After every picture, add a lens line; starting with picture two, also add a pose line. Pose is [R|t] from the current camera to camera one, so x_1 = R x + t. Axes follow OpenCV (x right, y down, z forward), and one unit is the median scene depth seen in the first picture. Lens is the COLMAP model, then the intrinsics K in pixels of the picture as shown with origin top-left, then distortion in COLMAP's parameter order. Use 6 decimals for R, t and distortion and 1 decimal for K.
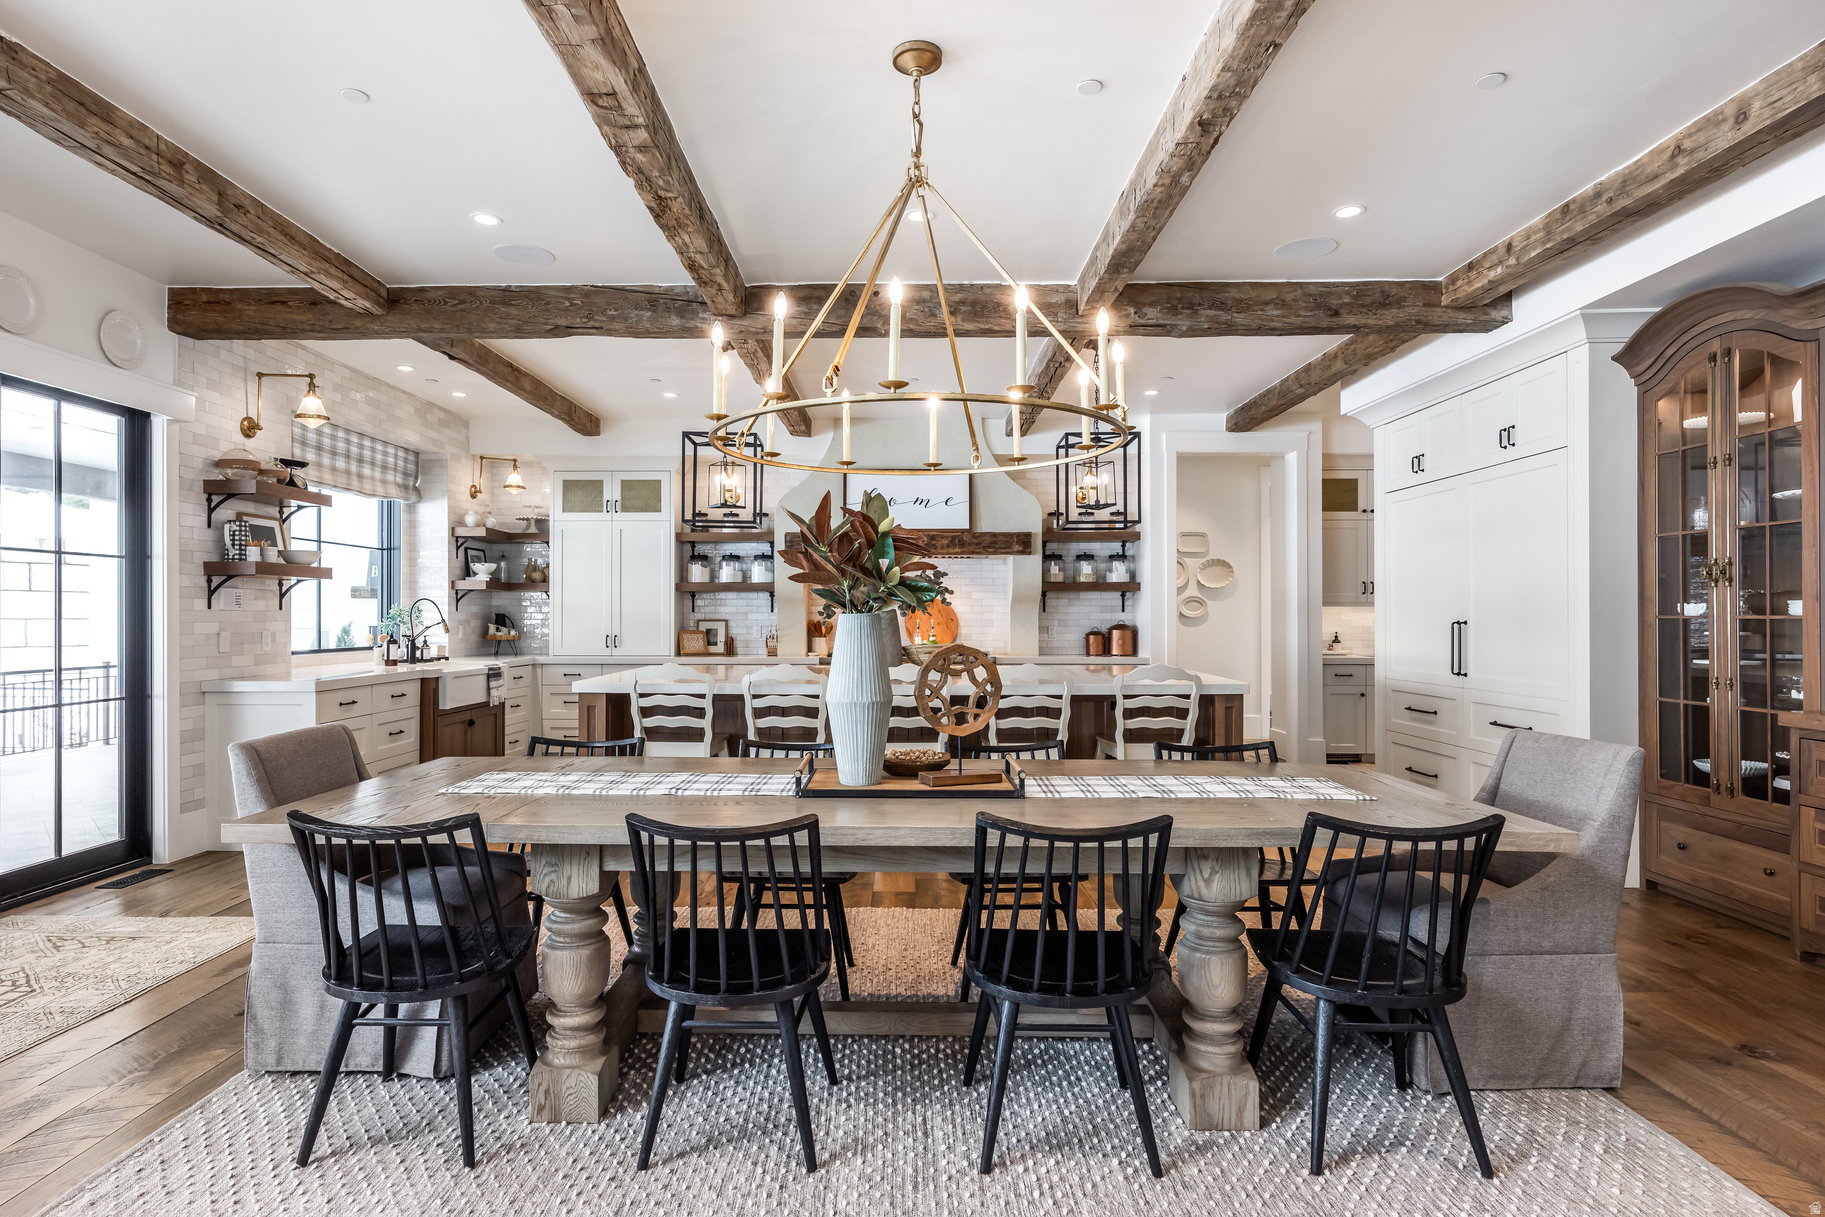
lens RADIAL K [[978.7, 0, 865.5], [0, 978.7, 609.5], [0, 0, 1]] dist [0.002642, 0.000264]
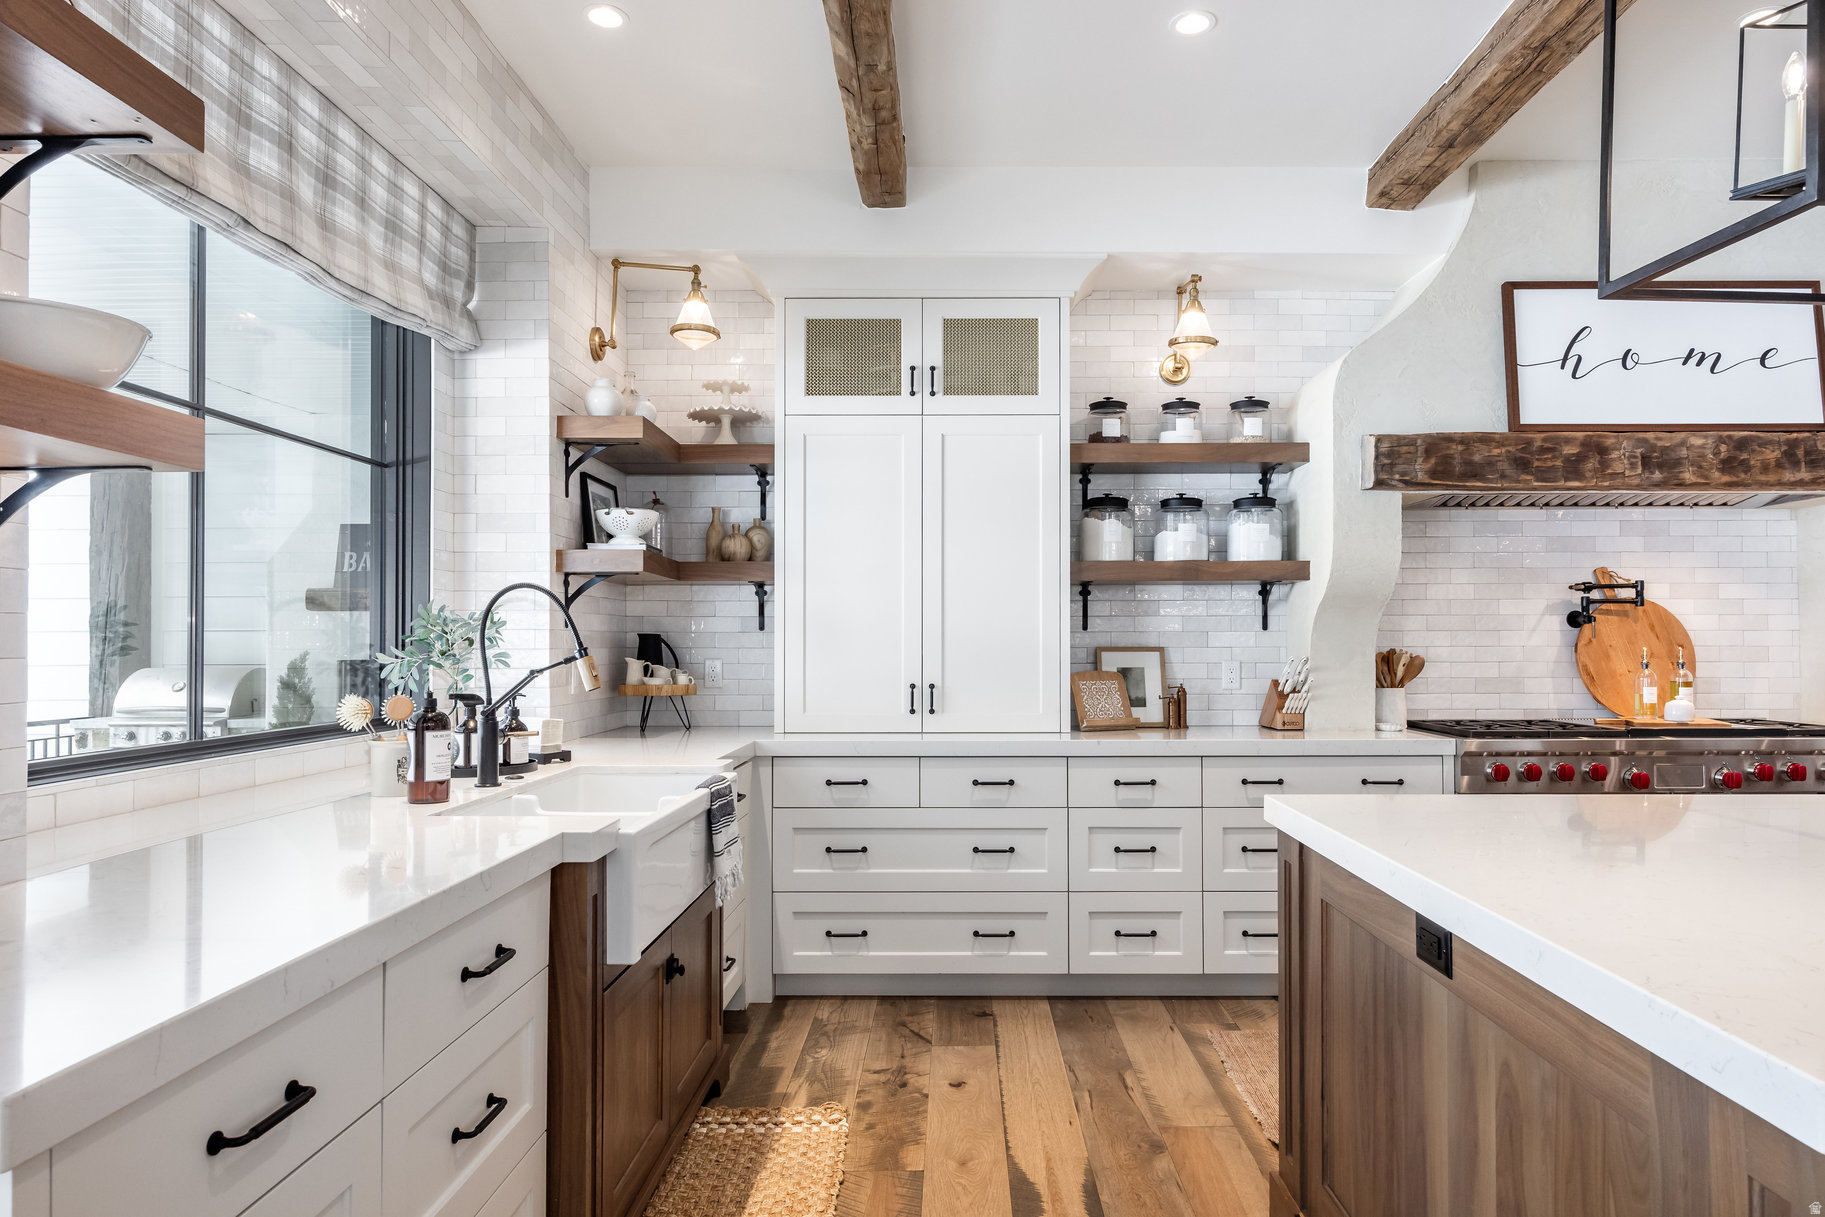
lens RADIAL K [[1123.6, 0, 920.6], [0, 1123.6, 623.2], [0, 0, 1]] dist [0.007247, 0.000873]
pose [[0.999908, -0.001571, 0.013453, -0.272746], [0.001683, 0.999964, -0.008316, 0.003846], [-0.013440, 0.008338, 0.999875, 0.525746]]
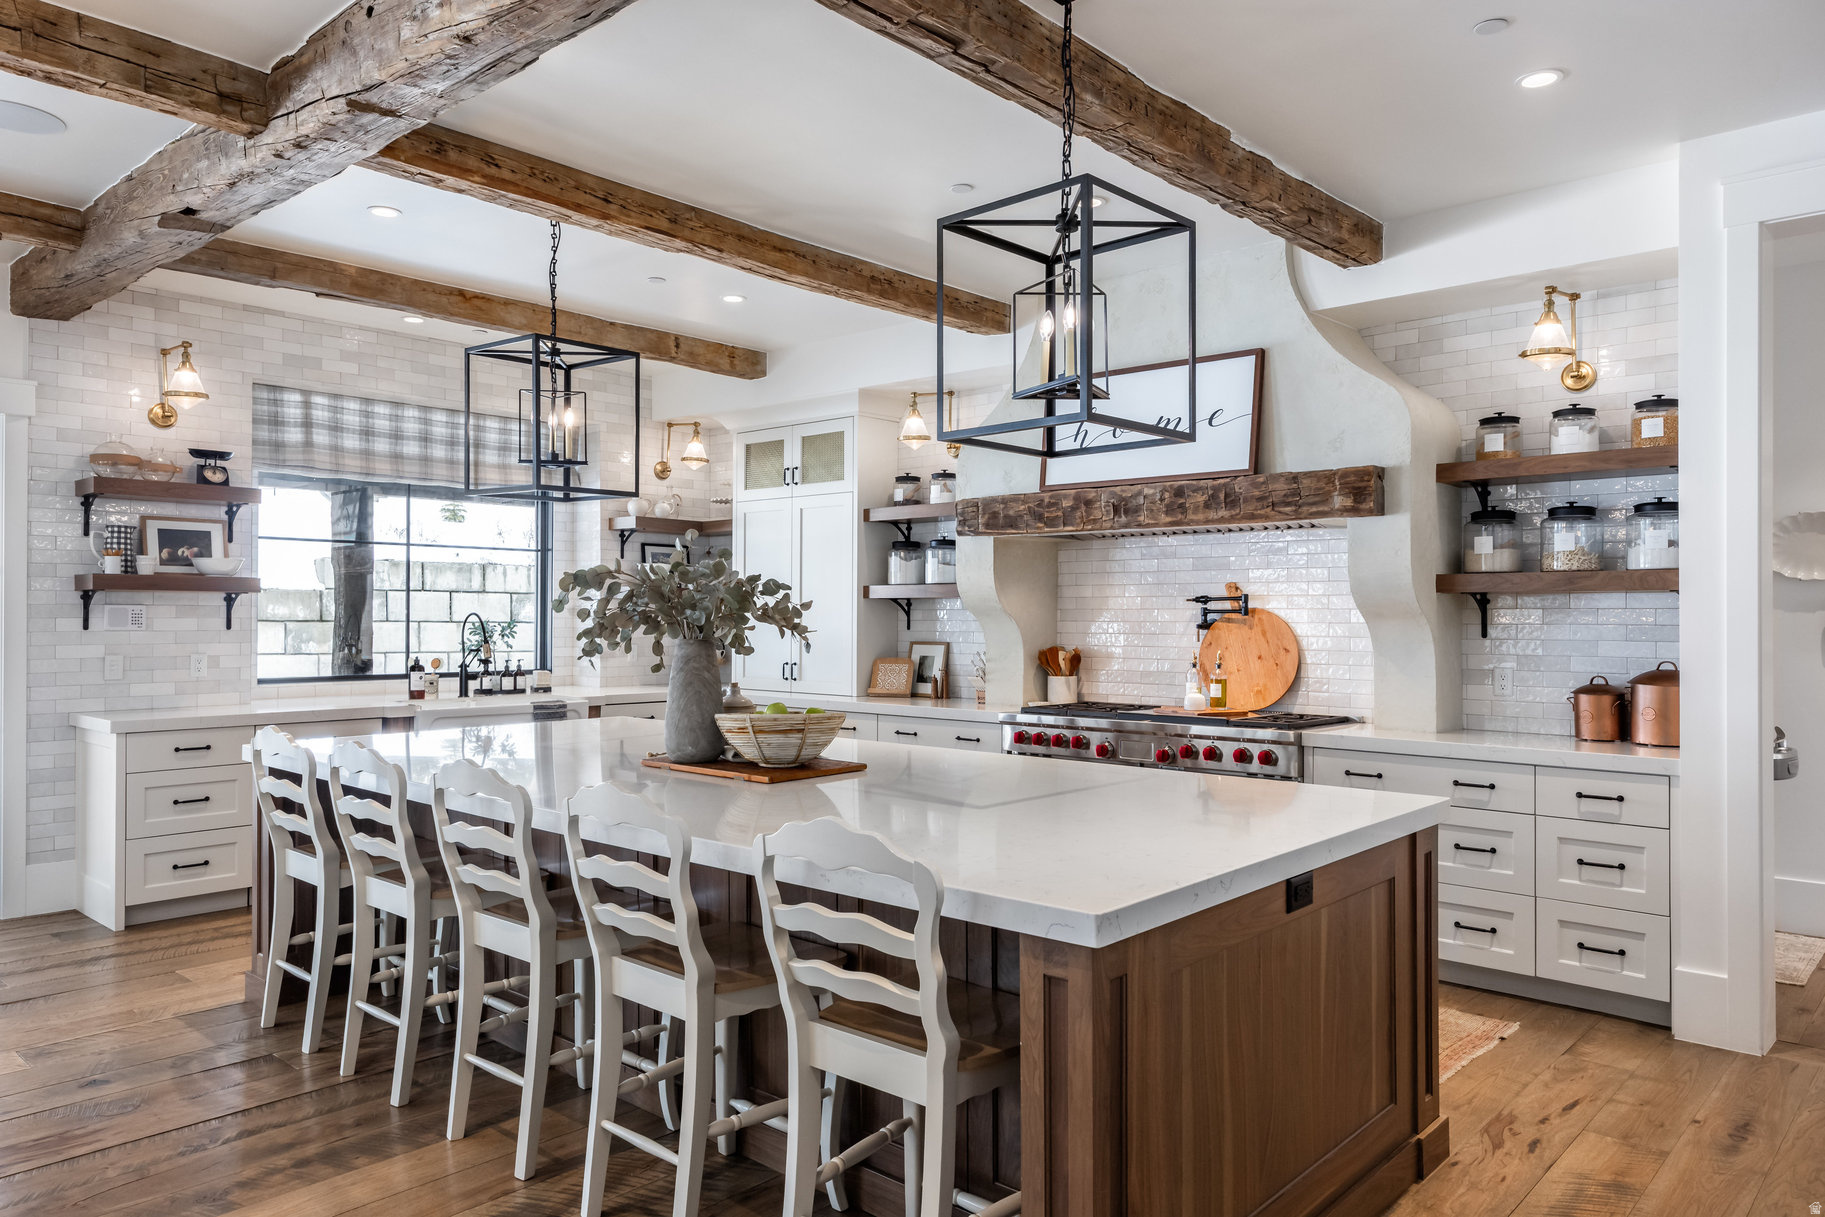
lens RADIAL K [[1220.2, 0, 904.1], [0, 1220.2, 601.8], [0, 0, 1]] dist [0.020156, 0.001315]
pose [[0.755304, -0.005406, -0.655353, 0.372367], [0.000034, 0.999966, -0.008210, -0.010236], [0.655375, 0.006179, 0.755278, 0.412495]]
